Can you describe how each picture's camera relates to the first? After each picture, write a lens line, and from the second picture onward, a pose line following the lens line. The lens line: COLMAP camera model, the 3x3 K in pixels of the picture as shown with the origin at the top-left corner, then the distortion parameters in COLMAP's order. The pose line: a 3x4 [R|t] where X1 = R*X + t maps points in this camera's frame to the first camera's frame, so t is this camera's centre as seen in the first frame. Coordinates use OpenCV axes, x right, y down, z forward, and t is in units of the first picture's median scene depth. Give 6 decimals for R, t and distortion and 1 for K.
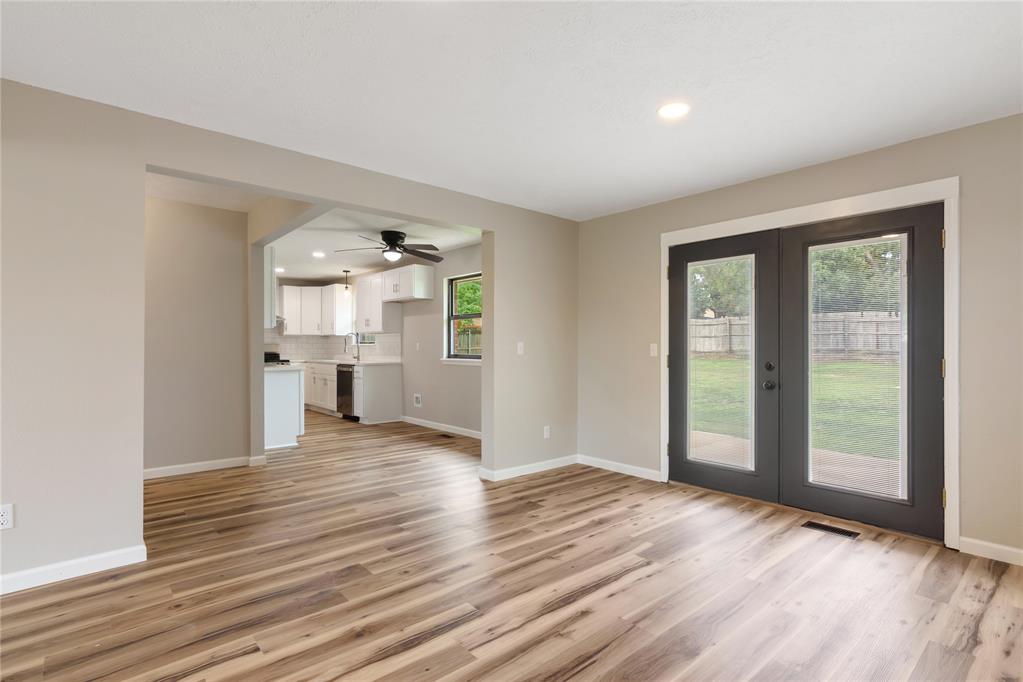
lens RADIAL K [[501.6, 0, 515.9], [0, 501.6, 345.6], [0, 0, 1]] dist [0.001125, 0.000347]
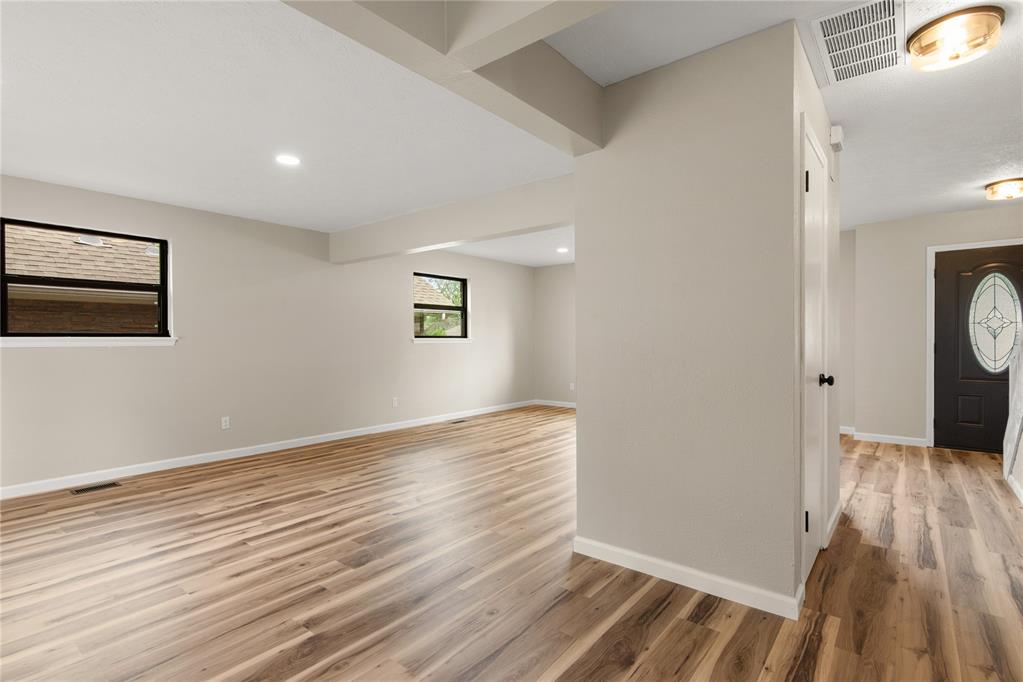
lens RADIAL K [[494.4, 0, 508.5], [0, 494.4, 339.1], [0, 0, 1]] dist [0.001109, 0.001195]
pose [[-0.986148, 0.003699, -0.165829, -0.311446], [0.004098, 0.999989, -0.002068, 0.001433], [0.165819, -0.002719, -0.986152, 1.374841]]
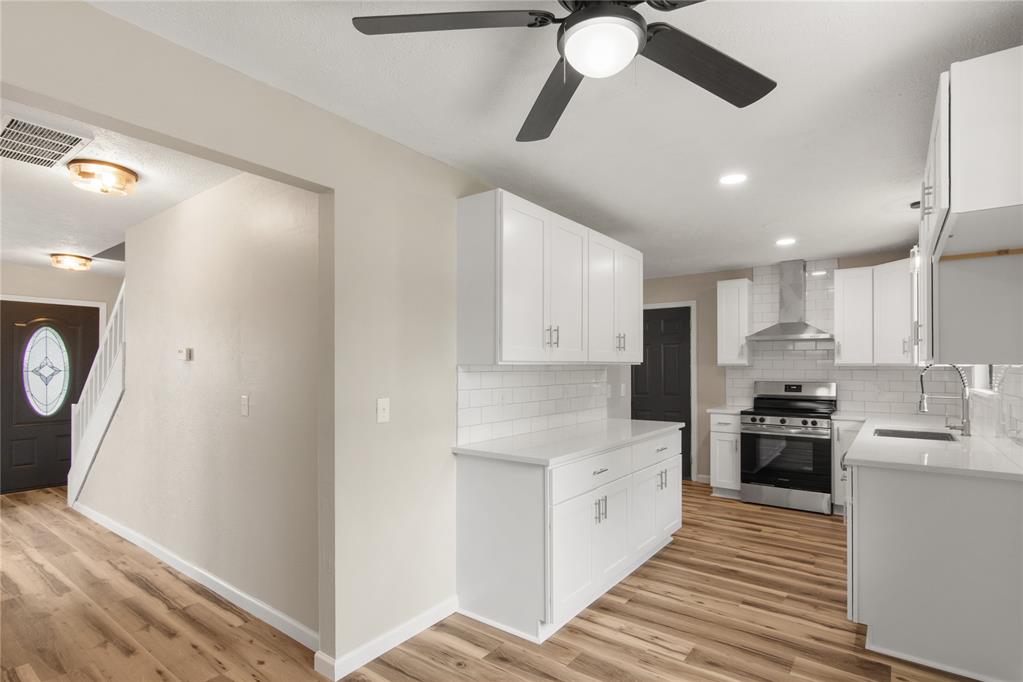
lens RADIAL K [[506.7, 0, 521.6], [0, 506.7, 369.0], [0, 0, 1]] dist [0.002489, 0.000633]
pose [[0.208934, 0.005414, -0.977915, -0.036729], [0.002558, 0.999978, 0.006083, -0.050802], [0.977926, -0.003773, 0.208916, 1.357553]]
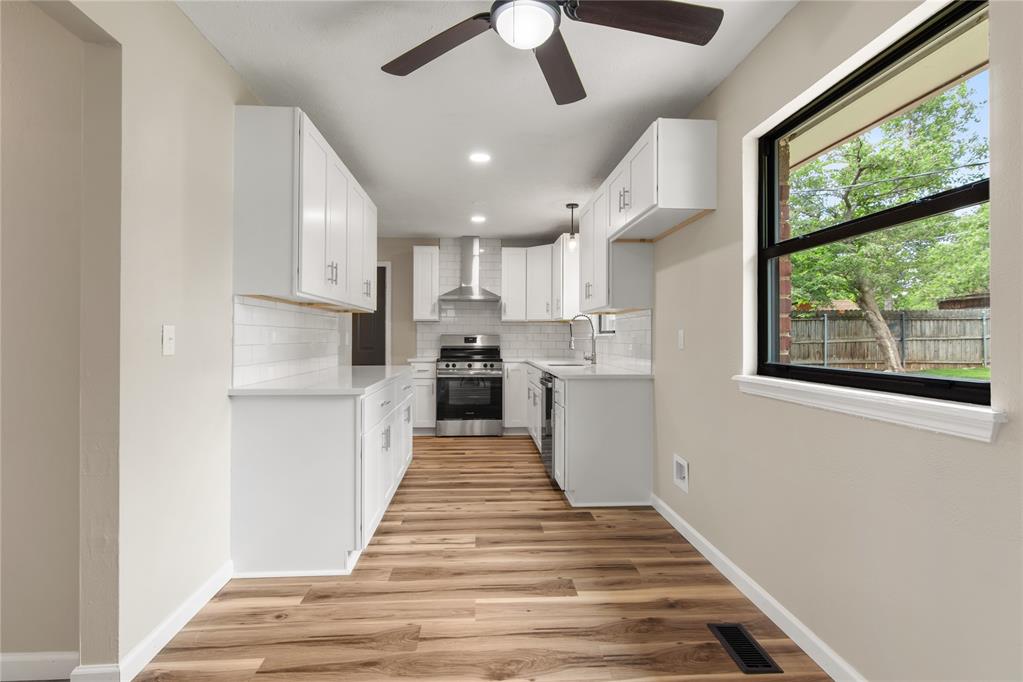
lens RADIAL K [[494.4, 0, 508.5], [0, 494.4, 339.1], [0, 0, 1]] dist [0.001109, 0.001195]
pose [[0.790118, 0.004912, -0.612936, -0.114708], [-0.002062, 0.999984, 0.005355, -0.001097], [0.612952, -0.002967, 0.790115, 1.140748]]
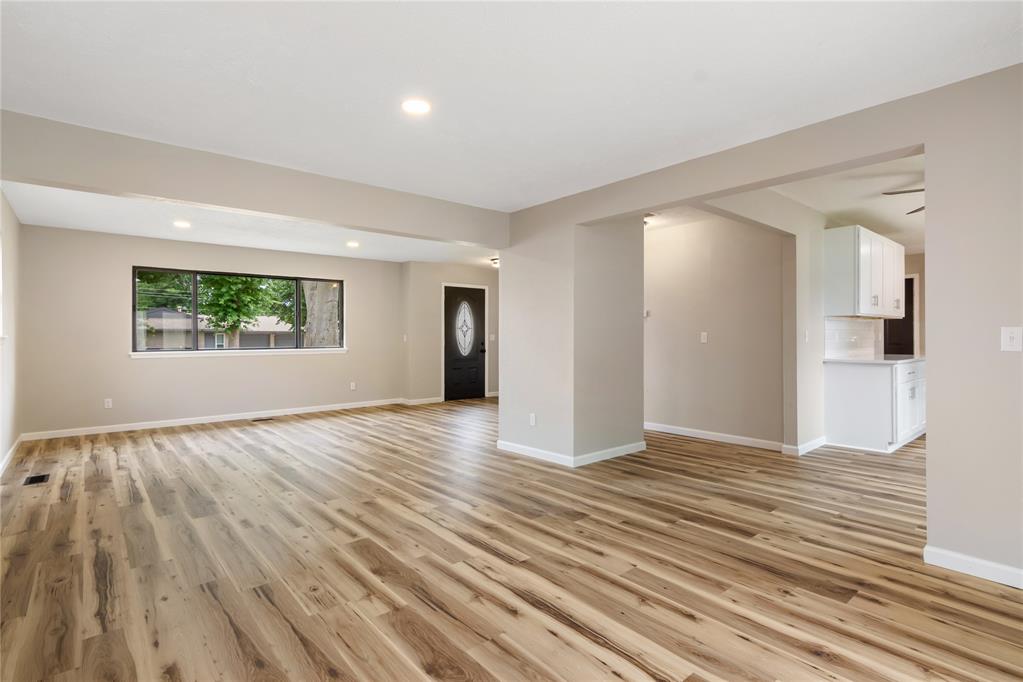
lens RADIAL K [[499.2, 0, 505.8], [0, 499.2, 334.4], [0, 0, 1]] dist [-0.001073, 0.000128]
pose [[-0.023924, -0.004277, -0.999705, 0.627604], [0.003964, 0.999983, -0.004373, 0.000532], [0.999706, -0.004067, -0.023907, 0.574667]]
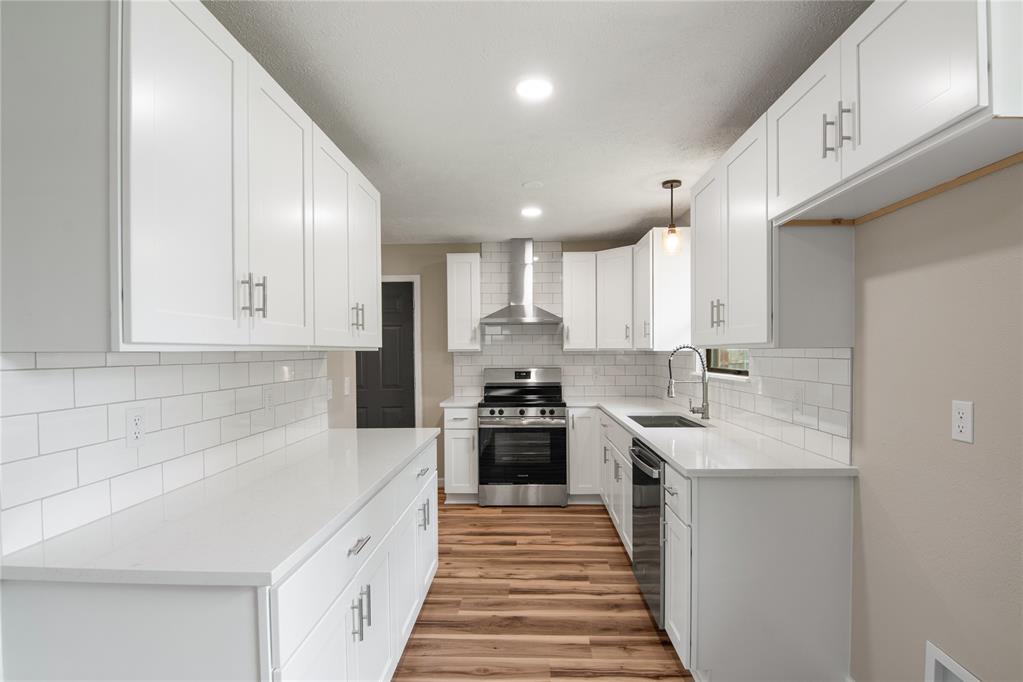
lens RADIAL K [[500.7, 0, 516.5], [0, 500.7, 359.6], [0, 0, 1]] dist [-0.010184, -0.000142]
pose [[0.731959, 0.005871, -0.681323, -0.364661], [0.008805, 0.999798, 0.018076, -0.051194], [0.681292, -0.019230, 0.731760, 1.418352]]
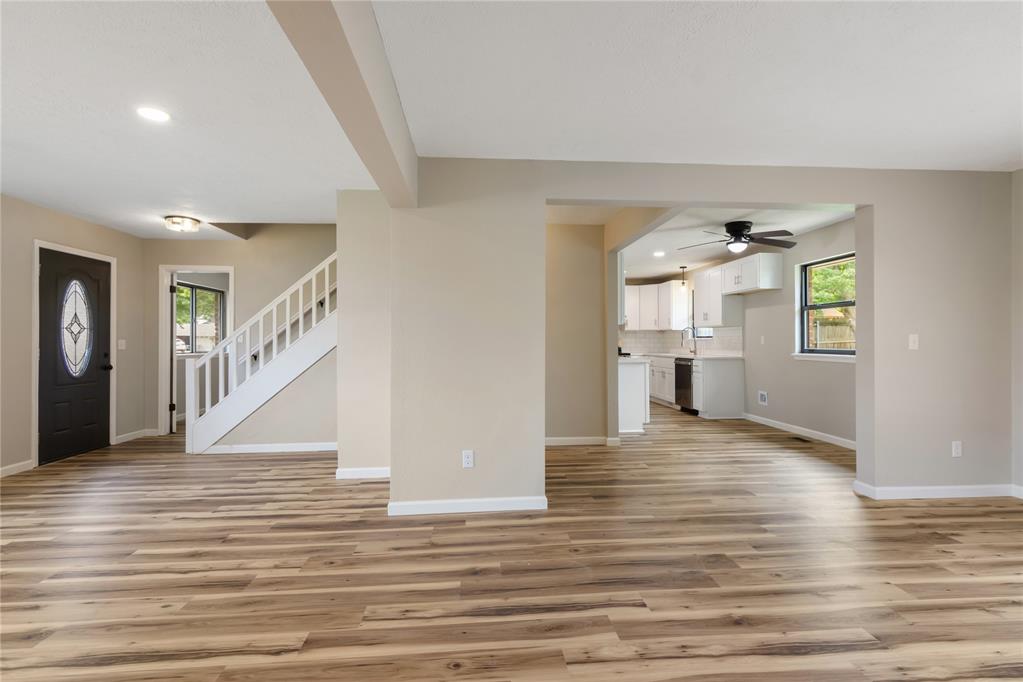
lens RADIAL K [[494.4, 0, 508.5], [0, 494.4, 339.1], [0, 0, 1]] dist [0.001109, 0.001195]
pose [[0.800204, -0.006316, -0.599695, -0.040855], [0.005341, 0.999980, -0.003404, -0.000138], [0.599705, -0.000480, 0.800221, -0.045296]]
